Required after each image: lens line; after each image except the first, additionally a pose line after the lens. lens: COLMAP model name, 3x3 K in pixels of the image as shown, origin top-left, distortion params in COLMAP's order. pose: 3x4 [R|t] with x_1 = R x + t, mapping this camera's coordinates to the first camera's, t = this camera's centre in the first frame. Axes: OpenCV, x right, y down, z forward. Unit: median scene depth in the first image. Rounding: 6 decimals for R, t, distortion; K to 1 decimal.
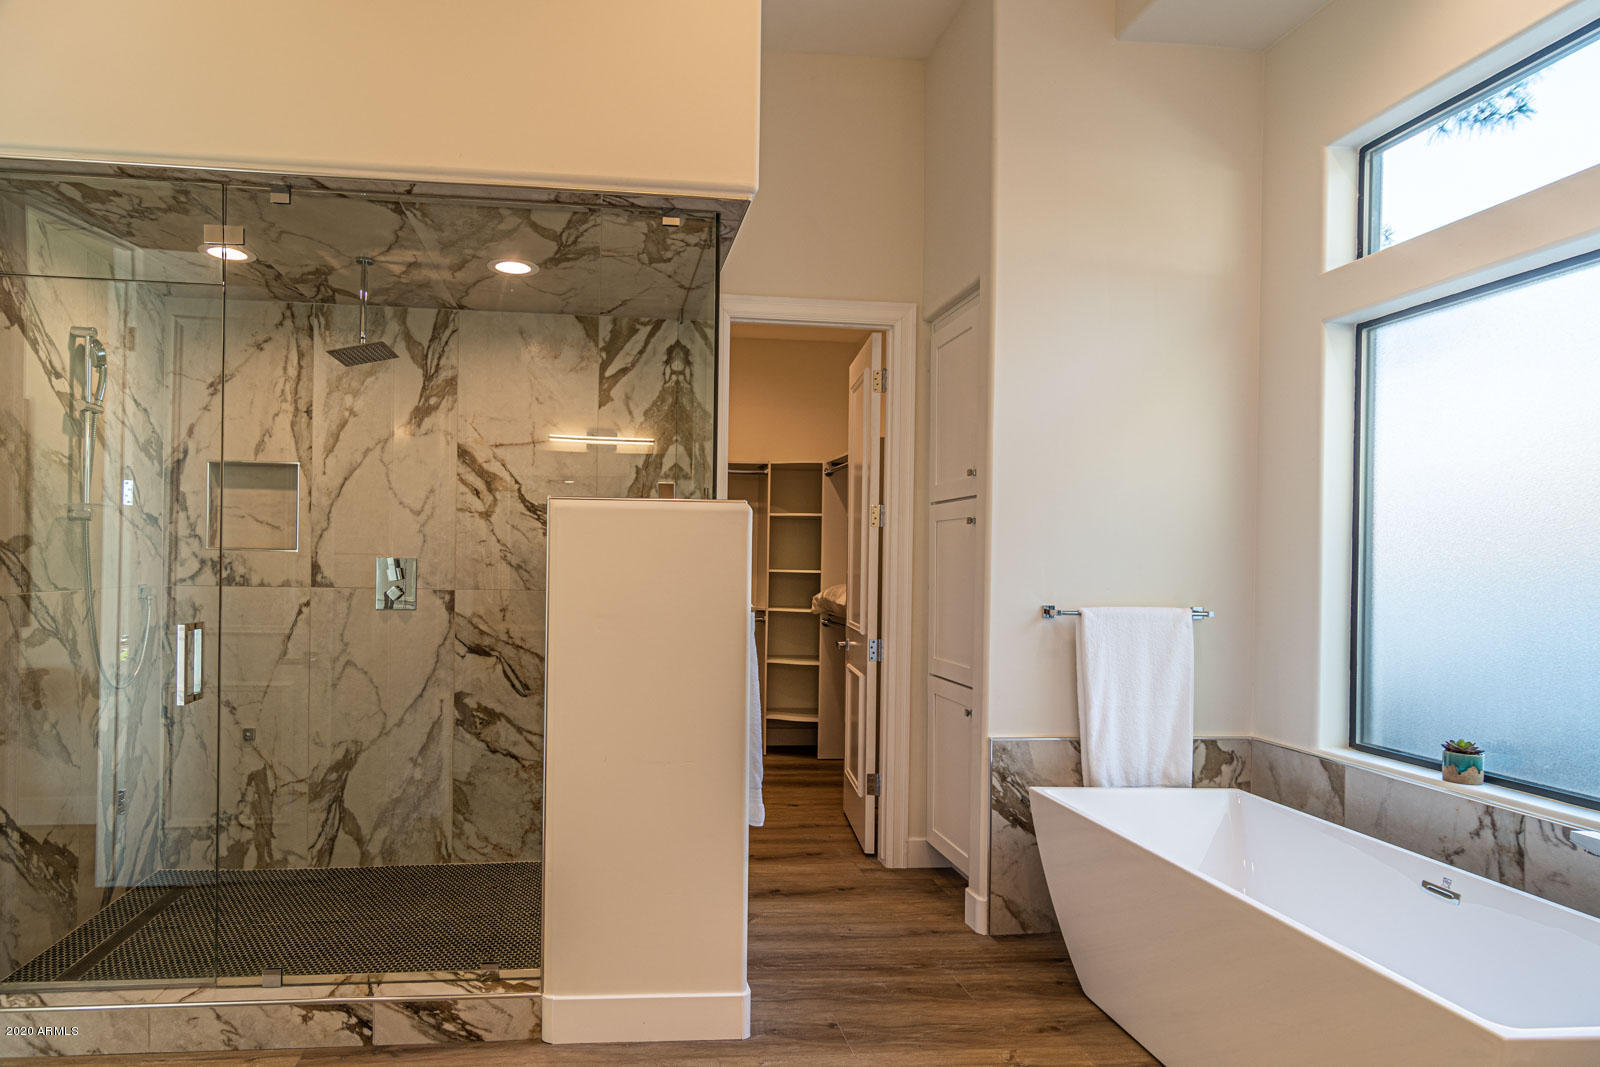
lens RADIAL K [[906.9, 0, 668.8], [0, 906.9, 561.7], [0, 0, 1]] dist [-0.001006, 0.003164]
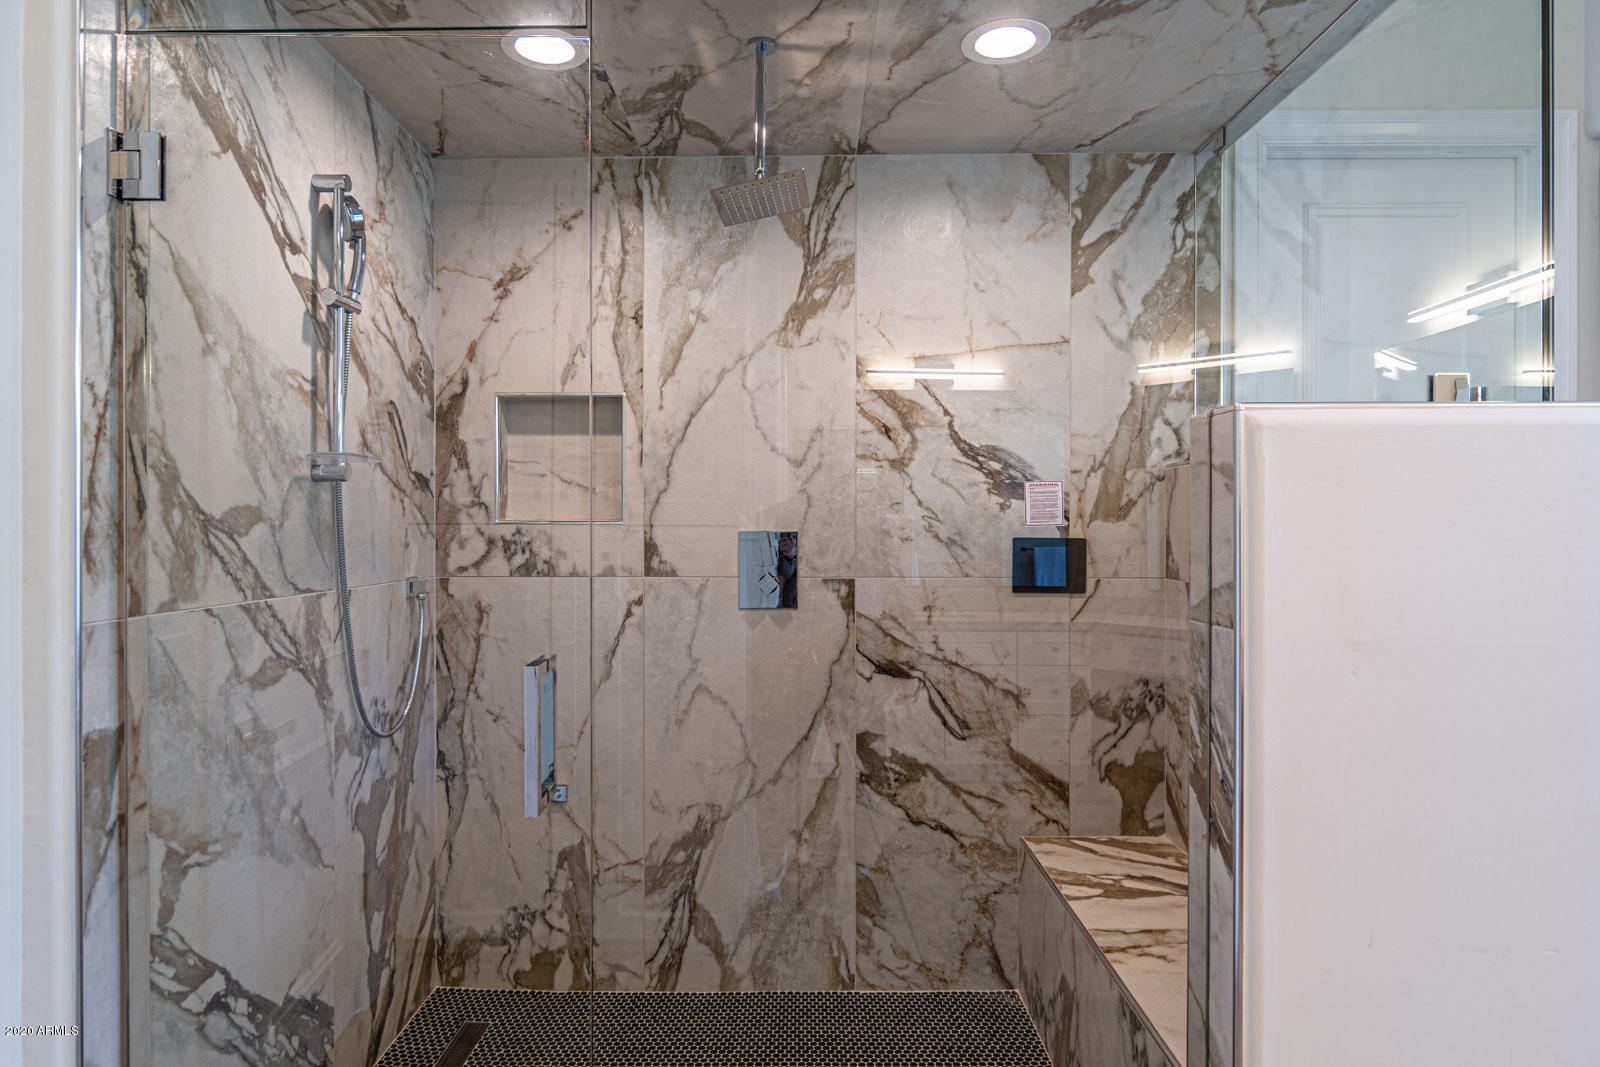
lens RADIAL K [[1000.1, 0, 805.6], [0, 1000.1, 523.8], [0, 0, 1]] dist [-0.000671, -0.001488]
pose [[0.993508, -0.017073, -0.112471, -0.190351], [0.016576, 0.999848, -0.005358, -0.005357], [0.112545, 0.003459, 0.993641, 0.271793]]
